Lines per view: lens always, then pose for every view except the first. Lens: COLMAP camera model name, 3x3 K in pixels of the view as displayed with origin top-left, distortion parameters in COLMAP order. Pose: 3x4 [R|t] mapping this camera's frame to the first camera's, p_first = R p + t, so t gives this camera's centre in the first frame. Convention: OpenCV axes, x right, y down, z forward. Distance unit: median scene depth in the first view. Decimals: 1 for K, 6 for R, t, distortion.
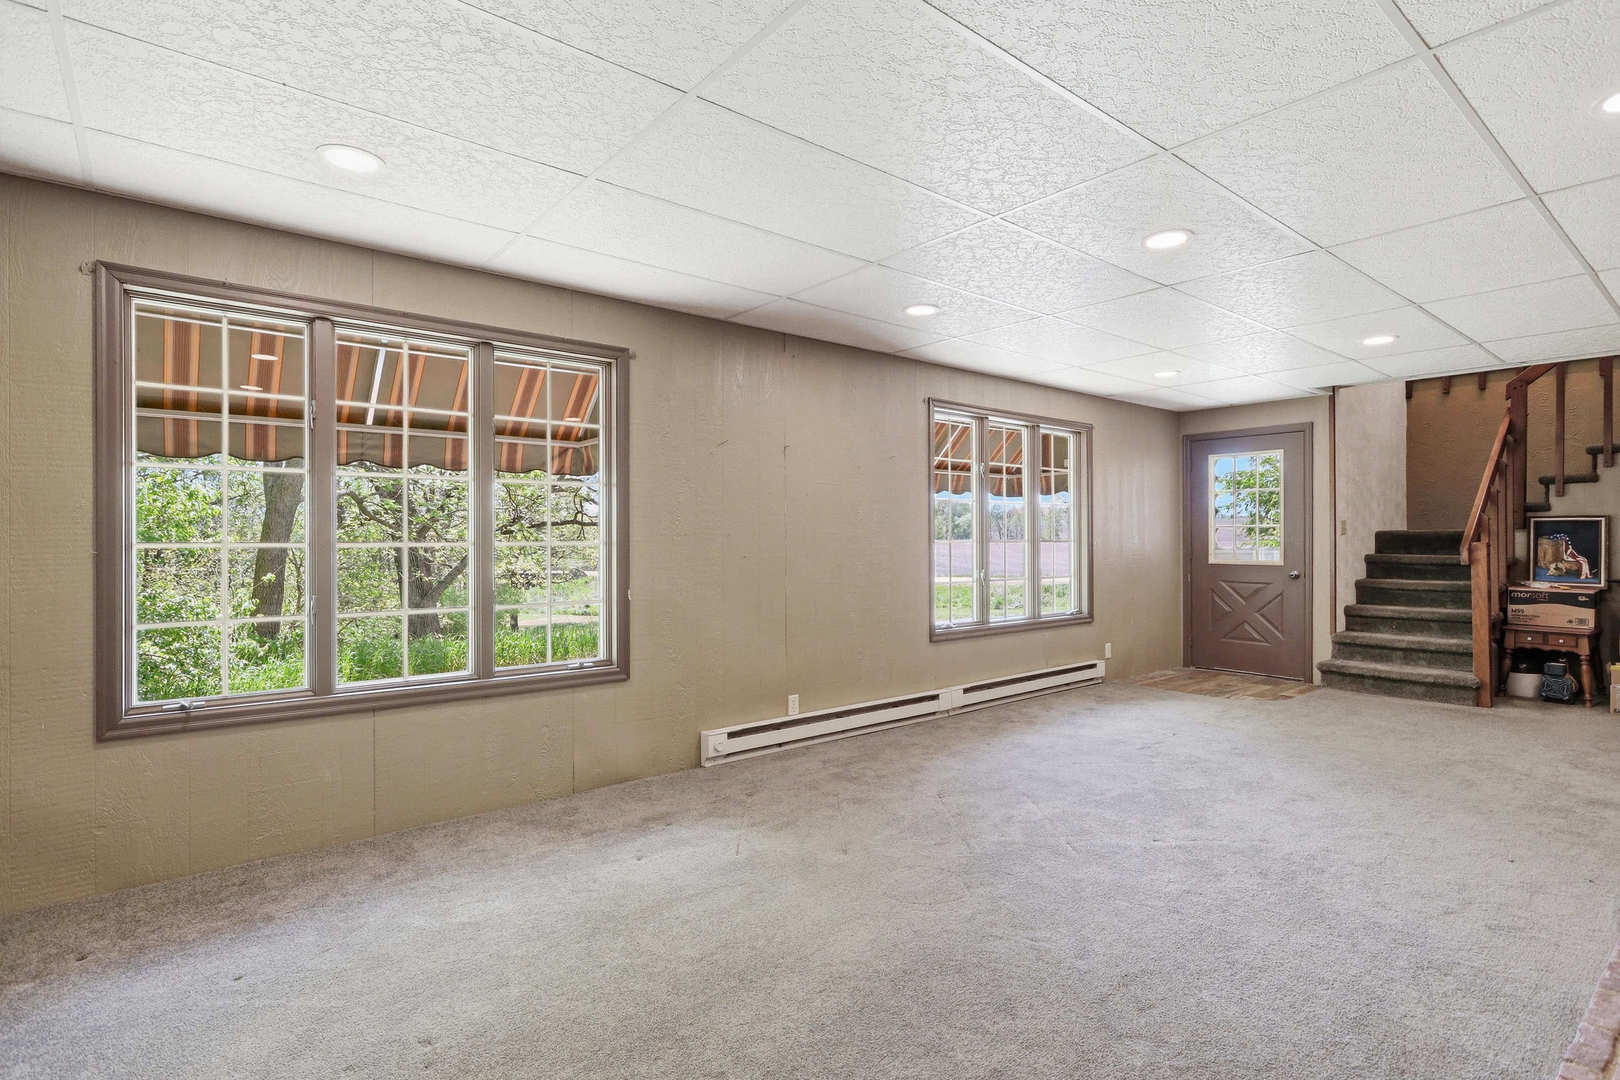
lens RADIAL K [[838.8, 0, 810.0], [0, 838.8, 540.0], [0, 0, 1]] dist [0.001302, 0.000083]
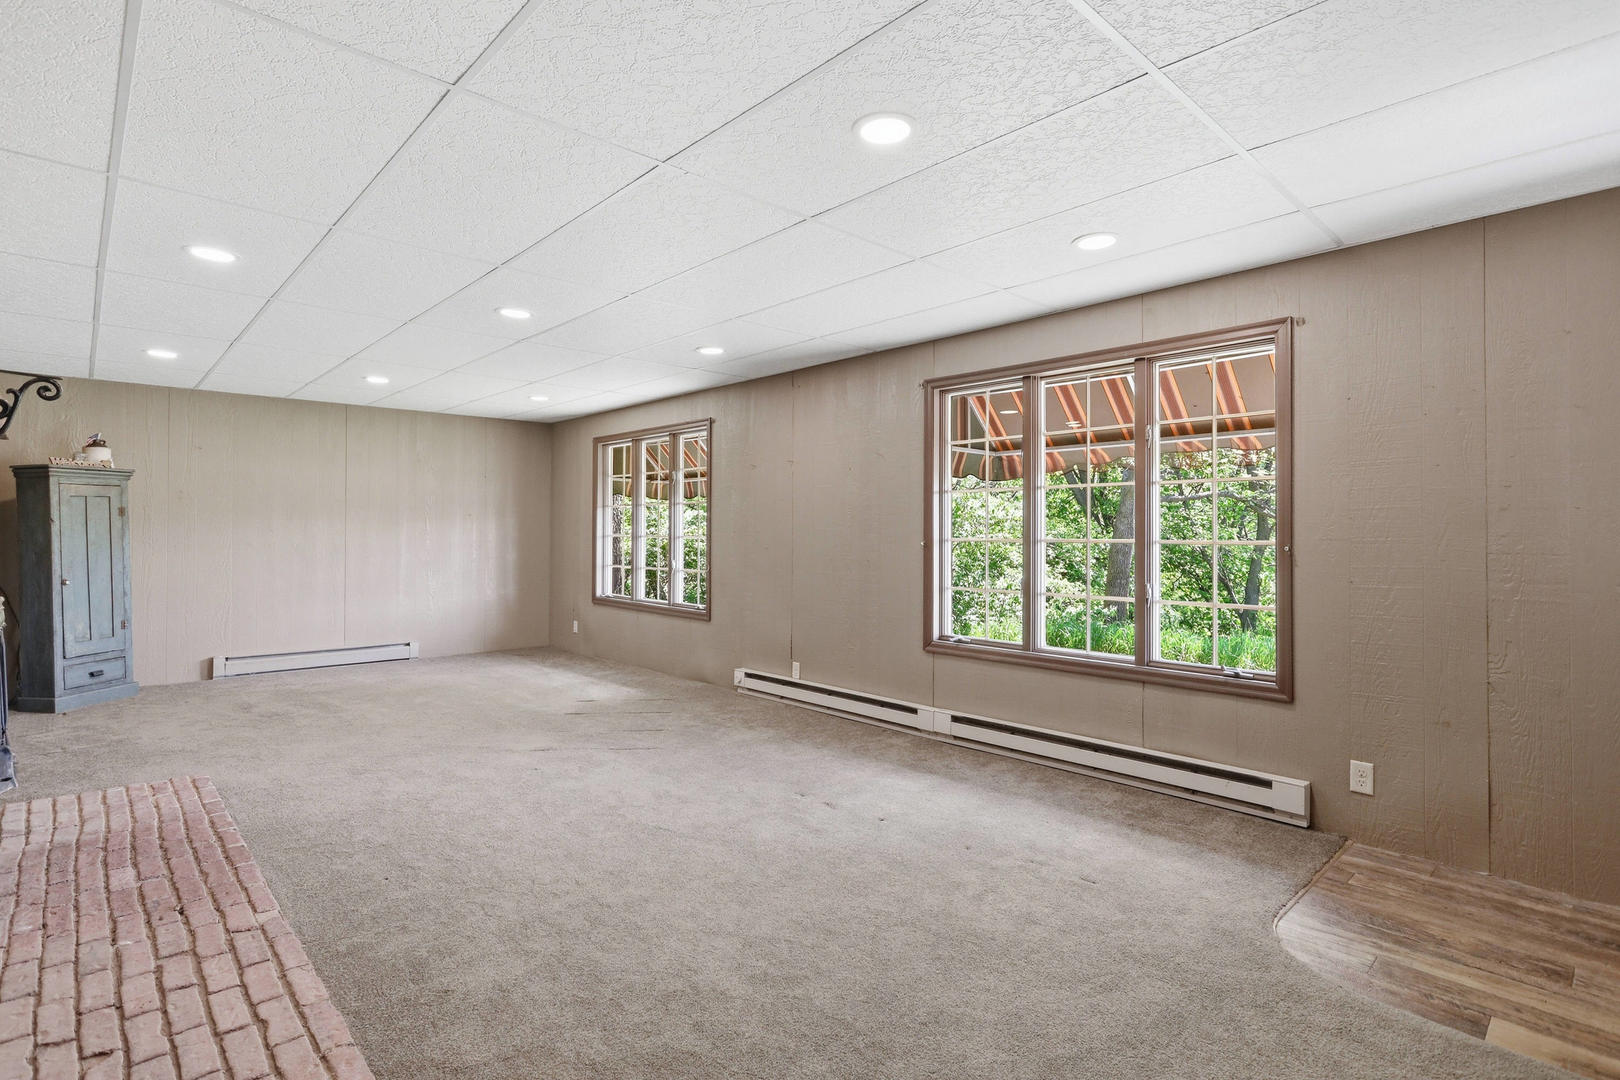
lens RADIAL K [[784.0, 0, 811.1], [0, 784.0, 530.9], [0, 0, 1]] dist [-0.000678, 0.001148]
pose [[0.047198, -0.004806, -0.998874, 0.958865], [-0.006984, 0.999962, -0.005141, -0.001188], [0.998861, 0.007219, 0.047162, 0.823373]]
